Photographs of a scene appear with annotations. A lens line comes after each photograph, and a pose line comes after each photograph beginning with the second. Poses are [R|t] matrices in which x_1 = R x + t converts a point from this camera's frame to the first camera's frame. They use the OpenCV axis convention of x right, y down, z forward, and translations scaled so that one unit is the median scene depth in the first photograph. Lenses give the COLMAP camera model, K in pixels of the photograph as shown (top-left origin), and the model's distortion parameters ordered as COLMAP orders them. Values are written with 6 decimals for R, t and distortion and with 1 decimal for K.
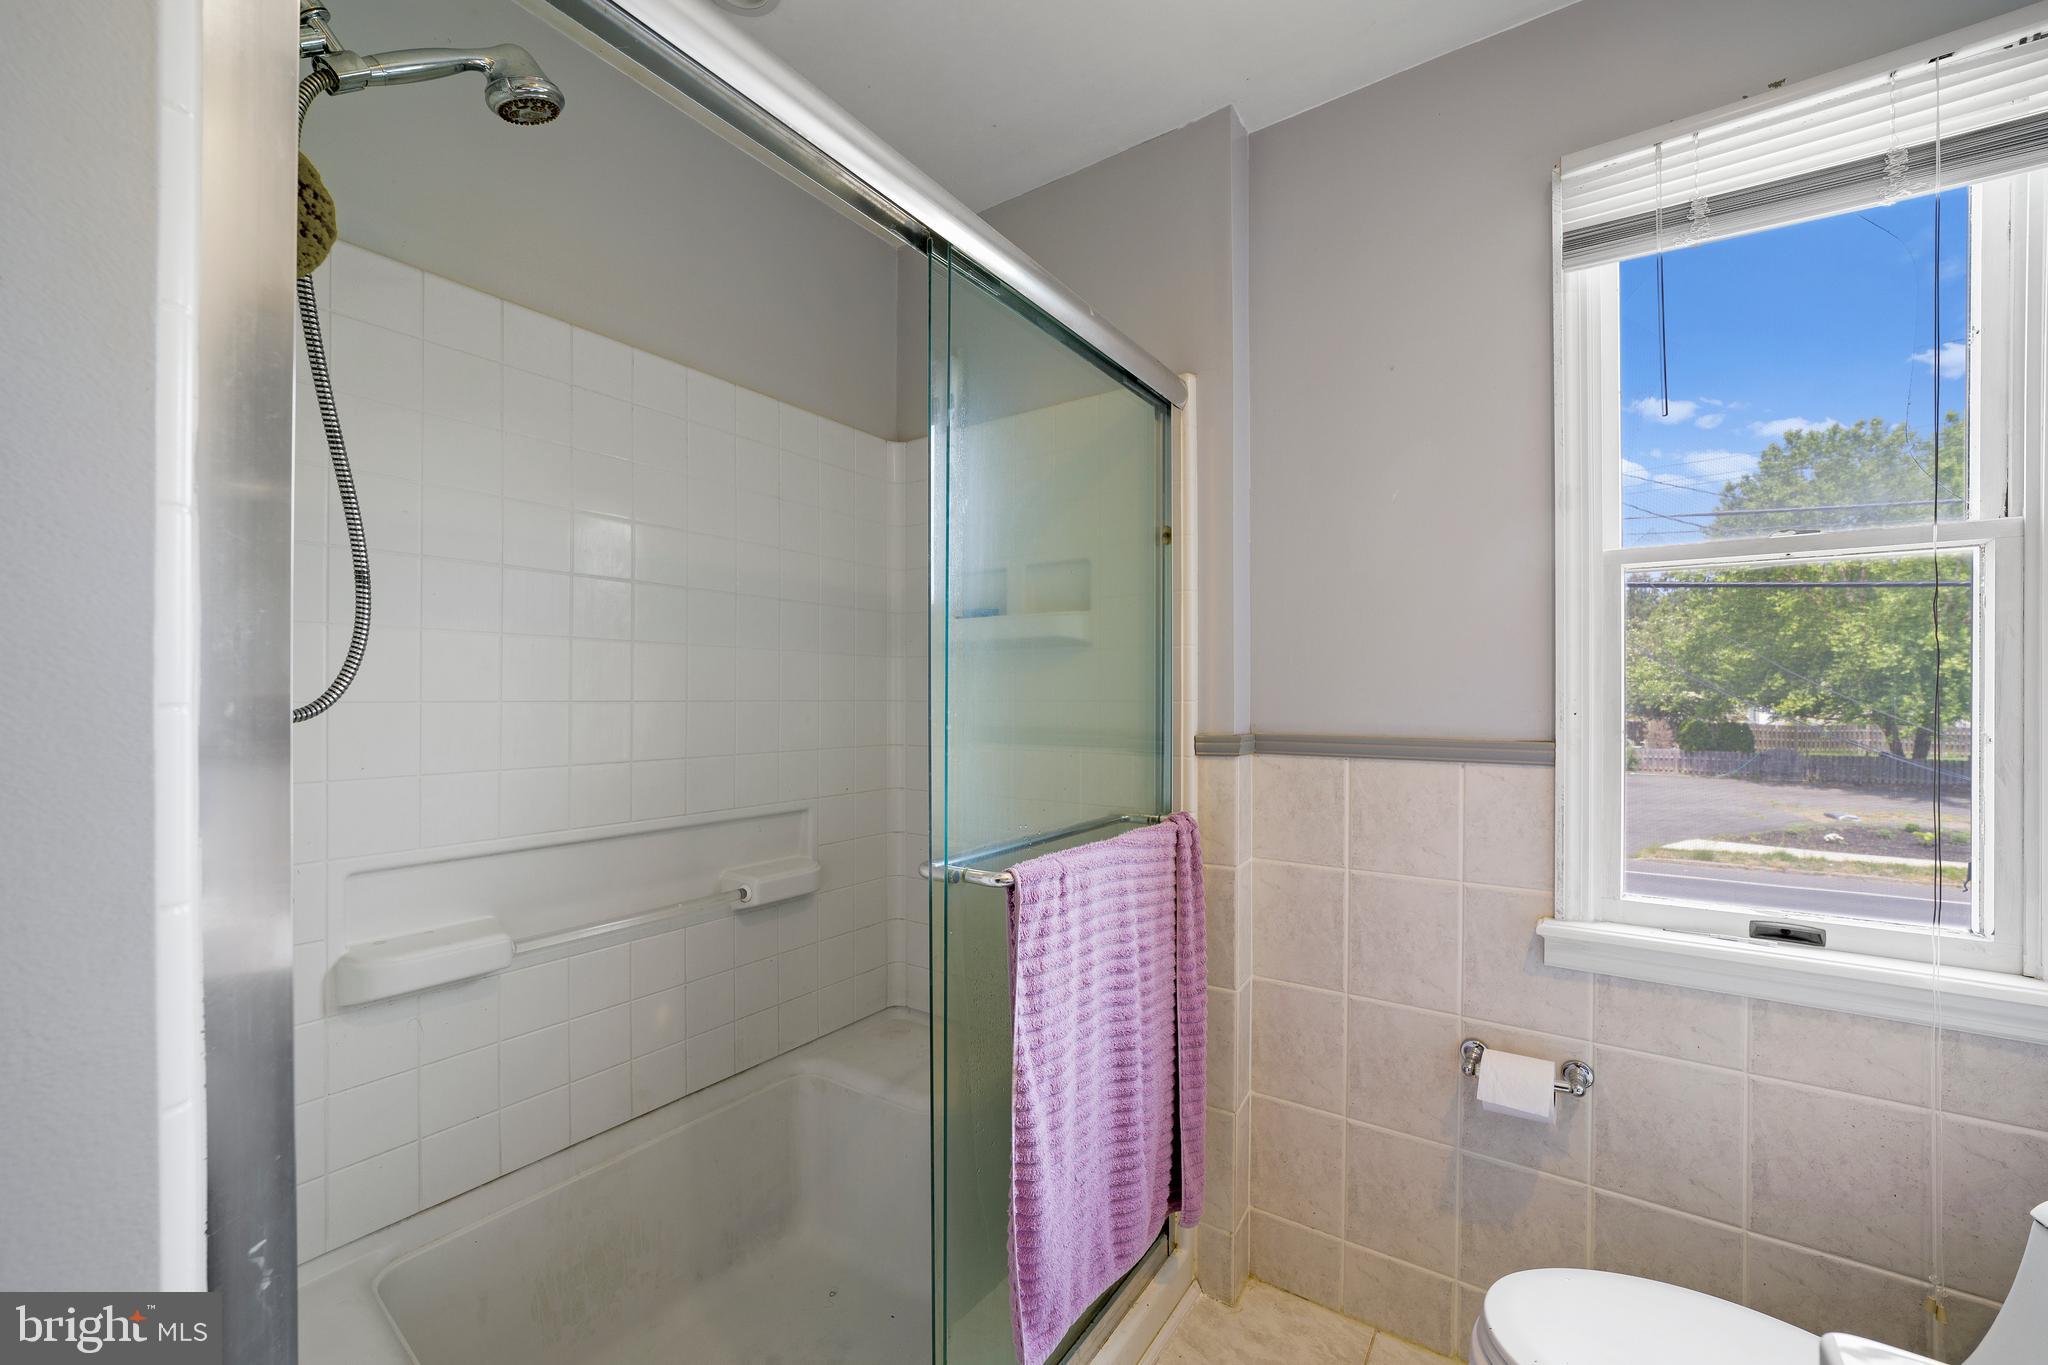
lens RADIAL K [[799.2, 0, 1030.8], [0, 799.2, 697.0], [0, 0, 1]] dist [-0.018229, 0.004686]
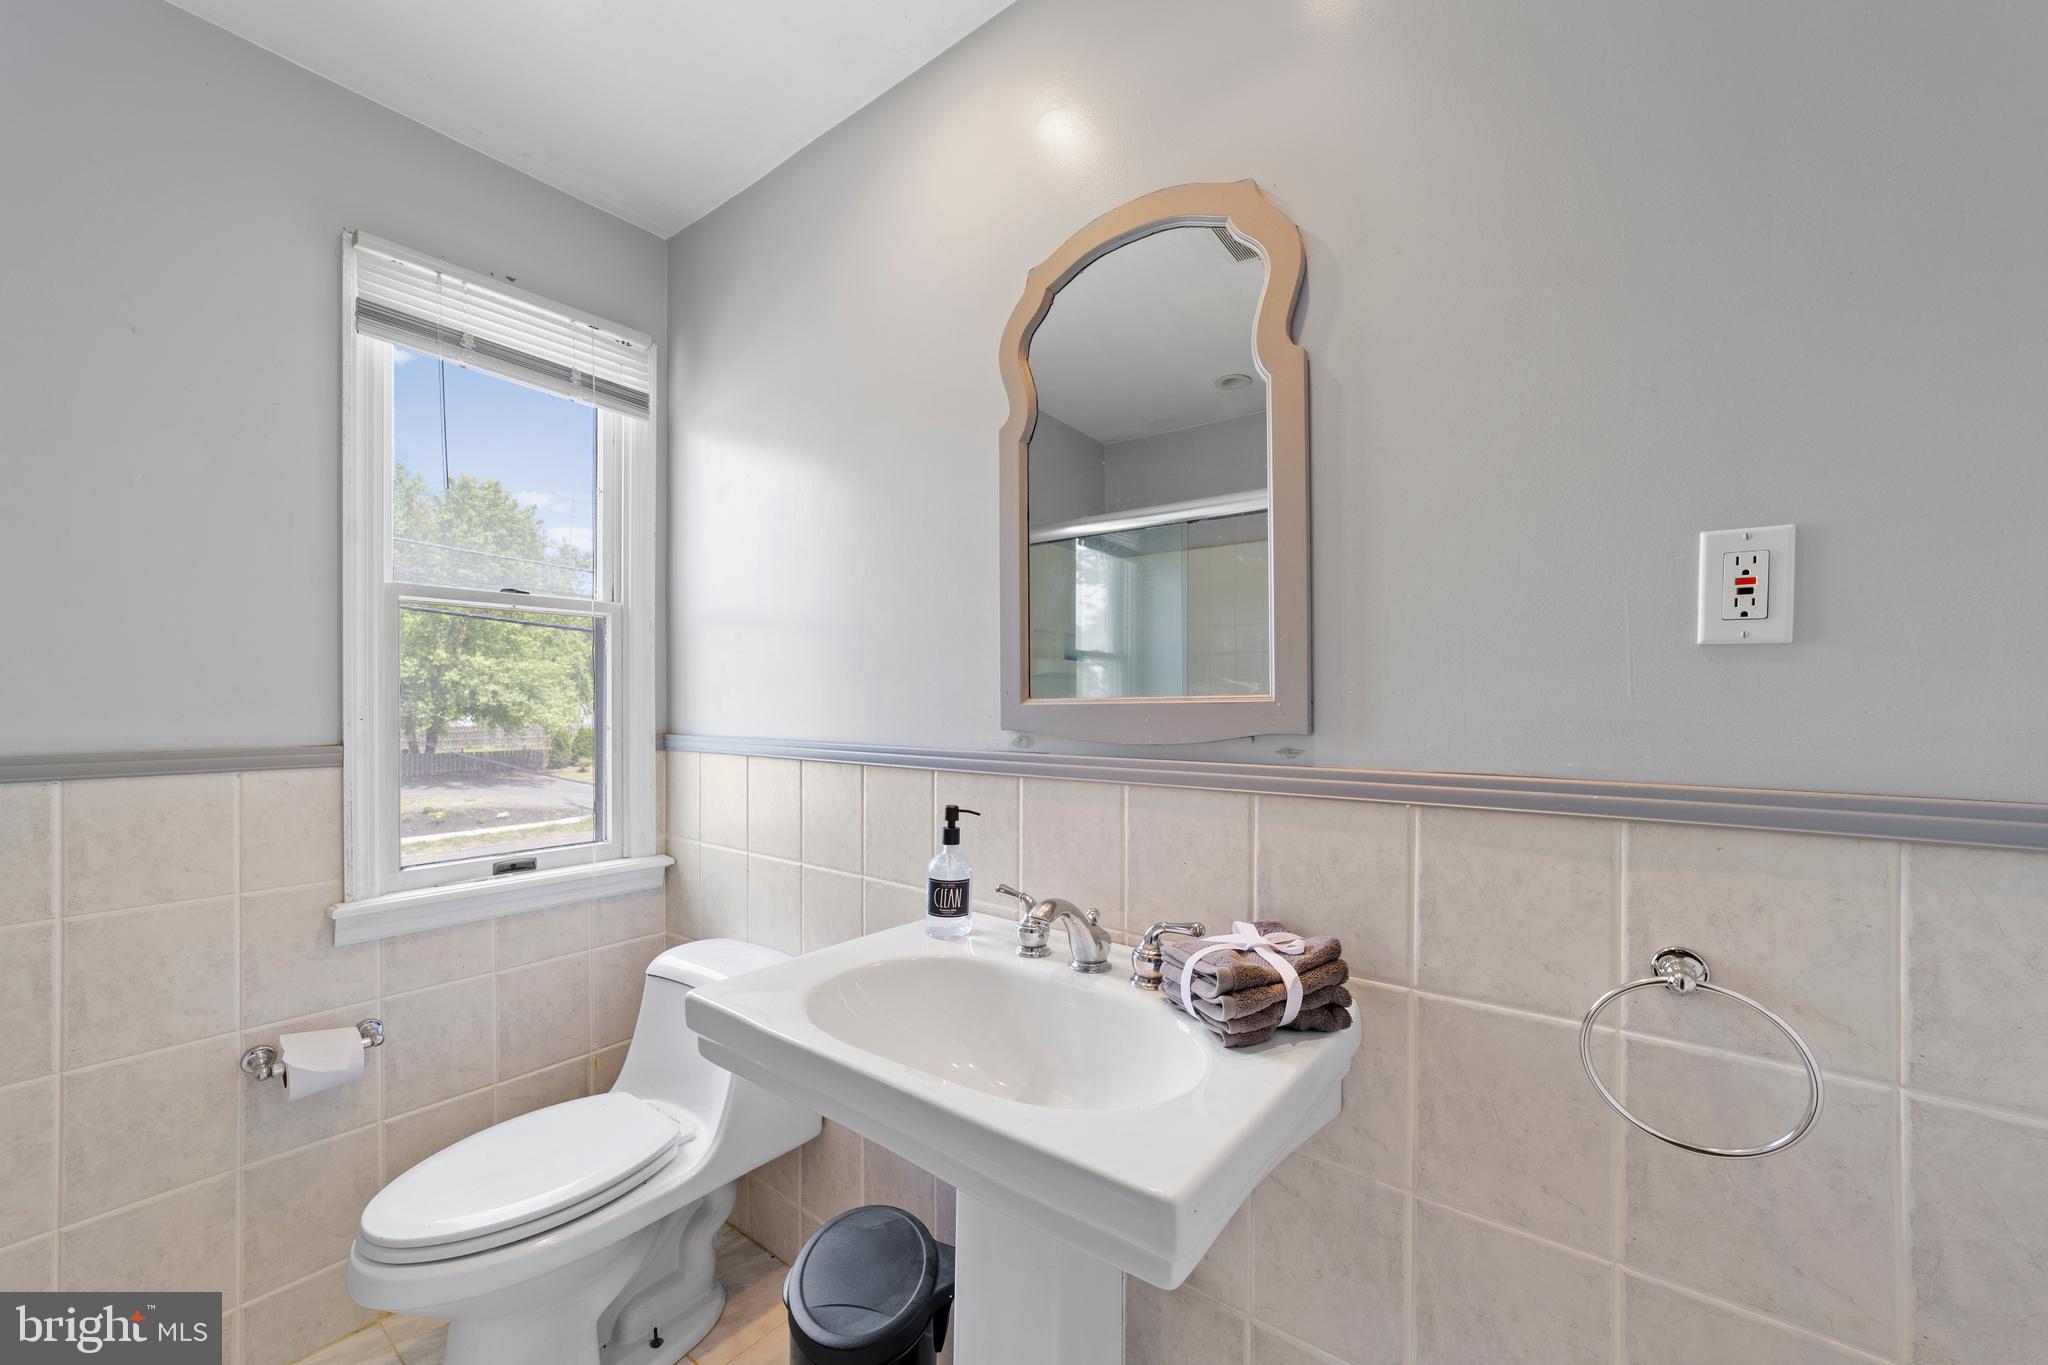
lens RADIAL K [[799.2, 0, 1029.6], [0, 799.2, 697.0], [0, 0, 1]] dist [-0.018229, 0.004686]
pose [[0.061165, 0.005627, 0.998112, -0.394078], [0.001084, 0.999983, -0.005704, -0.003370], [-0.998127, 0.001430, 0.061158, -0.035024]]
